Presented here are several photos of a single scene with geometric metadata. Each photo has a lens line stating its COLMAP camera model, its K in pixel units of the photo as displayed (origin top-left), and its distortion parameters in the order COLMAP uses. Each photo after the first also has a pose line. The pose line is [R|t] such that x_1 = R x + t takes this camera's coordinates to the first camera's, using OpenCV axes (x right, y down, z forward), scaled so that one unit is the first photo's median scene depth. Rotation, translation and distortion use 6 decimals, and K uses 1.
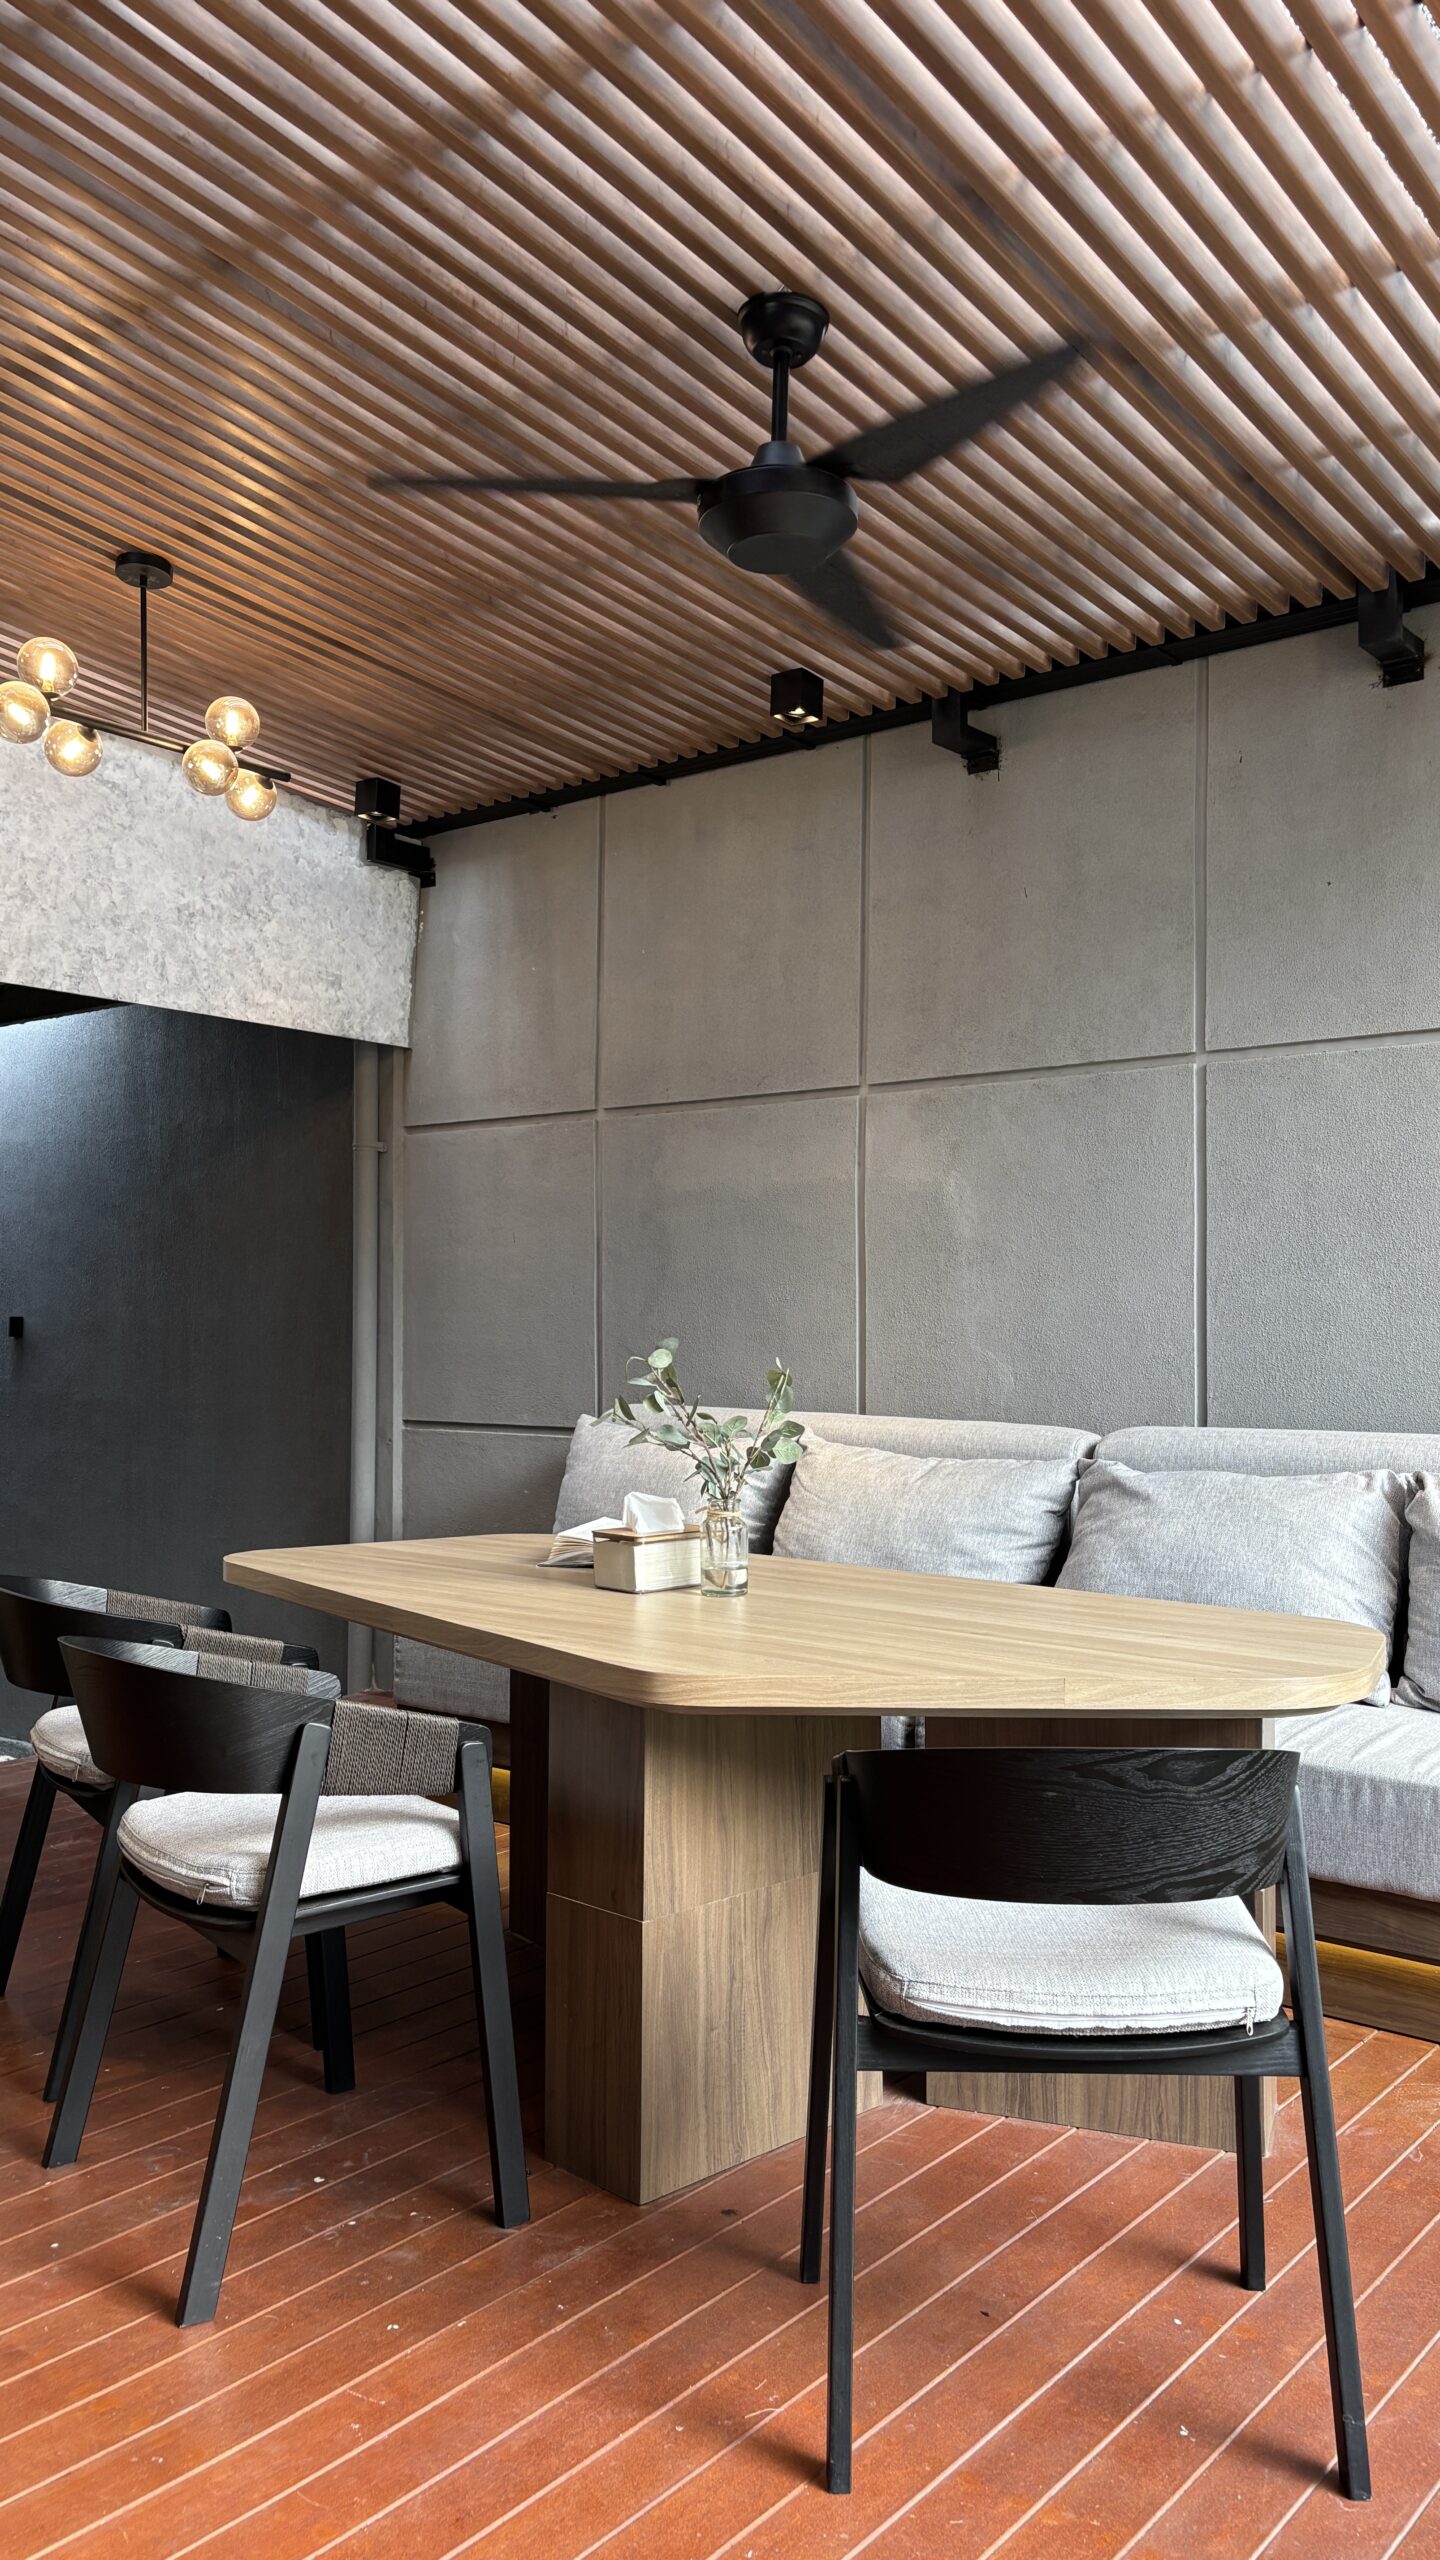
lens RADIAL K [[1934.8, 0, 702.6], [0, 1934.8, 1293.0], [0, 0, 1]] dist [0.044767, -0.043369]
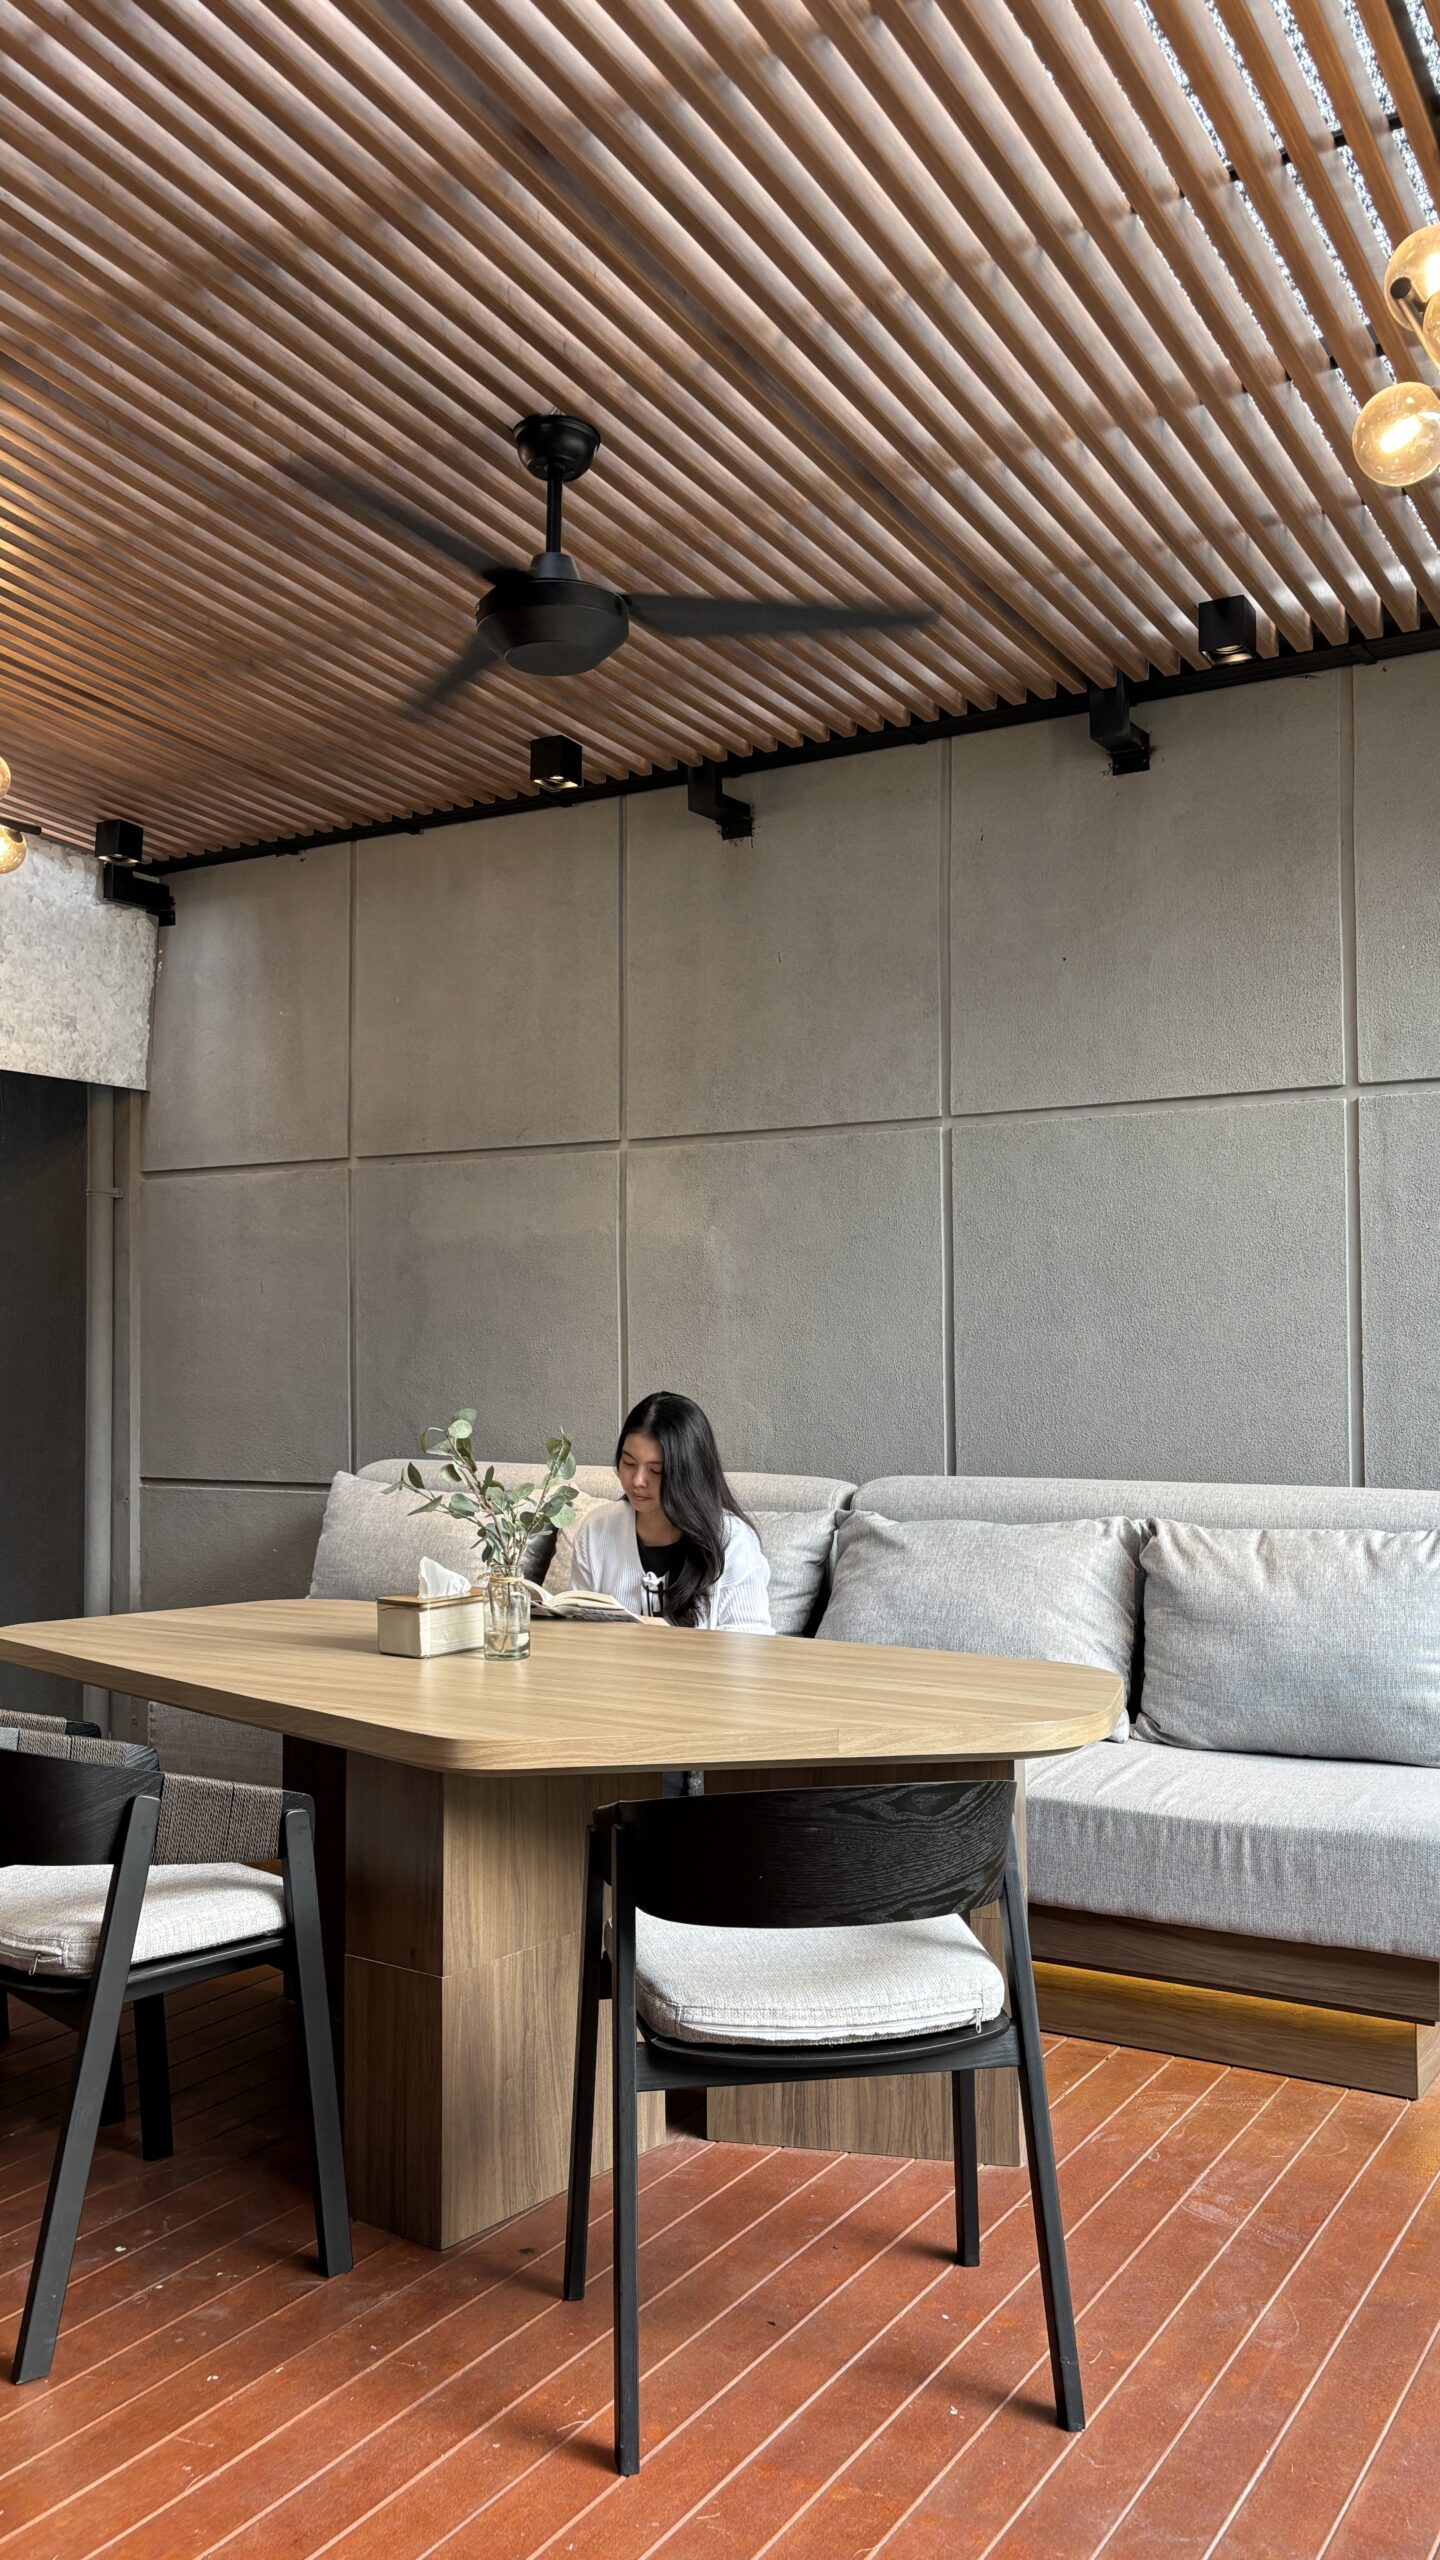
lens RADIAL K [[2036.8, 0, 696.3], [0, 2036.8, 1279.7], [0, 0, 1]] dist [0.062724, -0.069902]
pose [[0.991333, -0.005190, 0.131269, -0.024583], [0.007680, 0.999800, -0.018467, -0.019357], [-0.131147, 0.019315, 0.991175, -0.076756]]
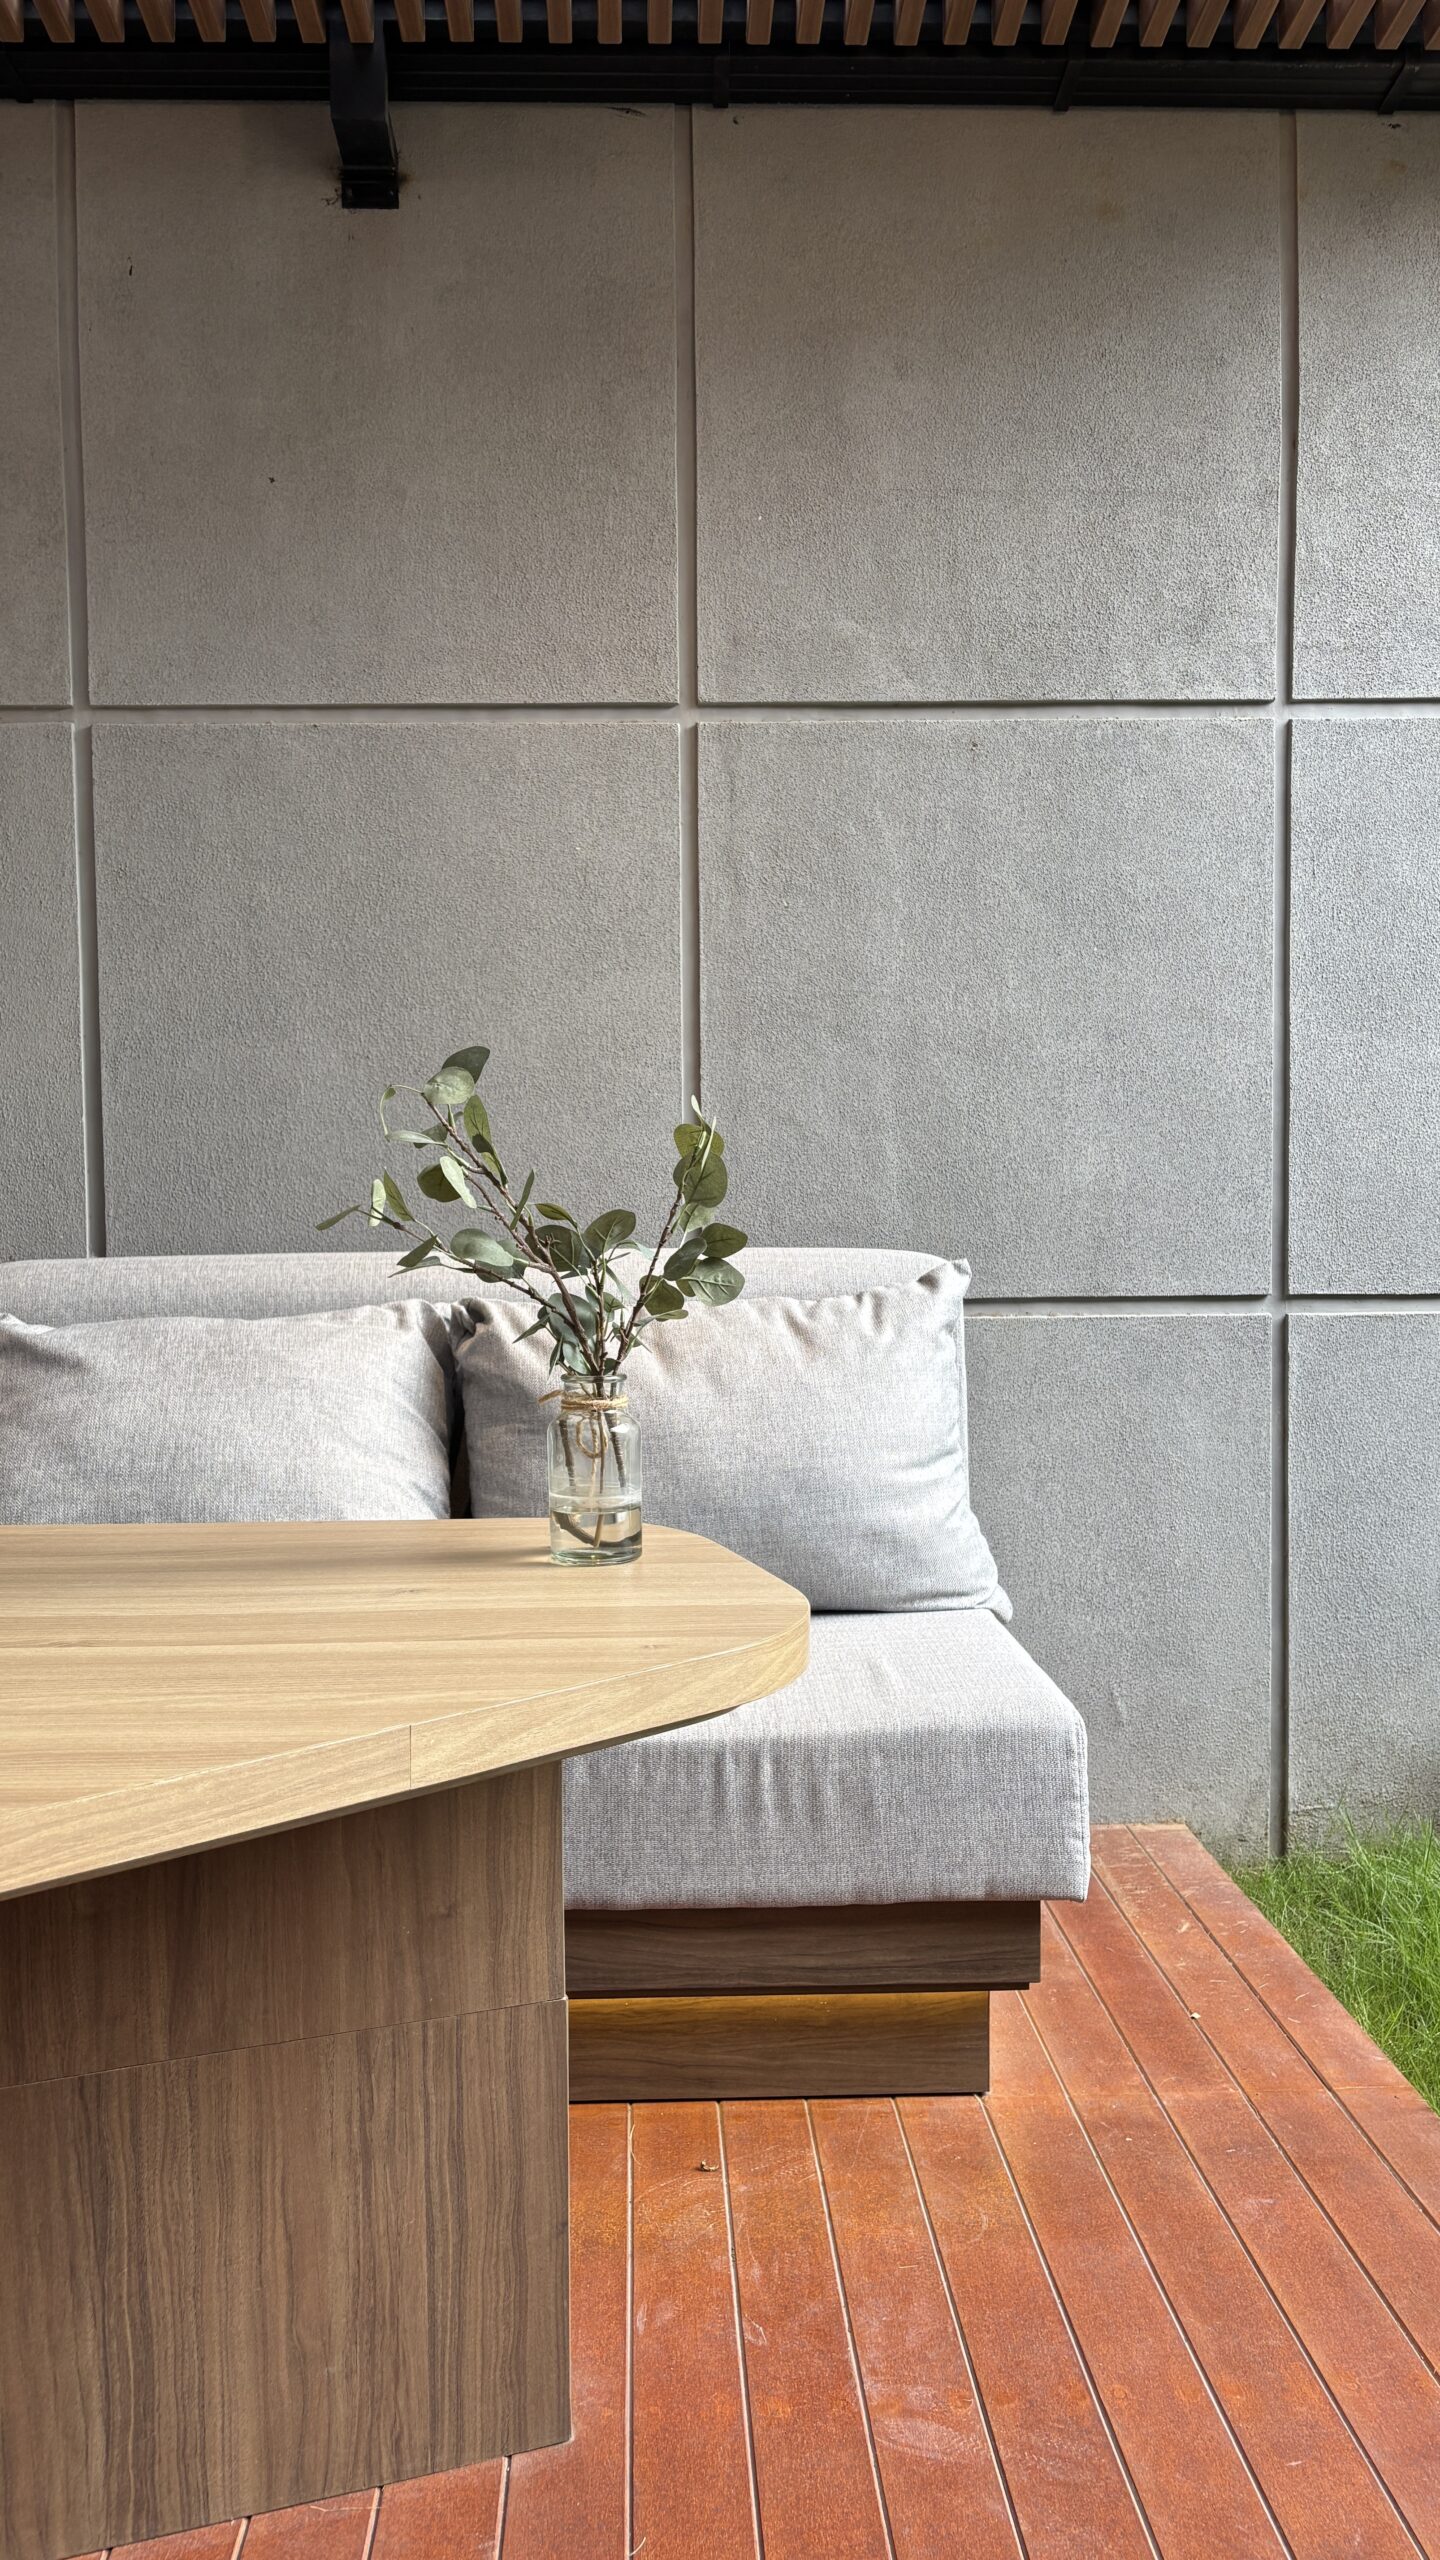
lens RADIAL K [[1934.8, 0, 703.1], [0, 1934.8, 1281.1], [0, 0, 1]] dist [0.044767, -0.043369]
pose [[0.753441, -0.040137, 0.656290, -0.038320], [0.002961, 0.998332, 0.057656, 0.042823], [-0.657509, -0.041497, 0.752303, 0.390015]]
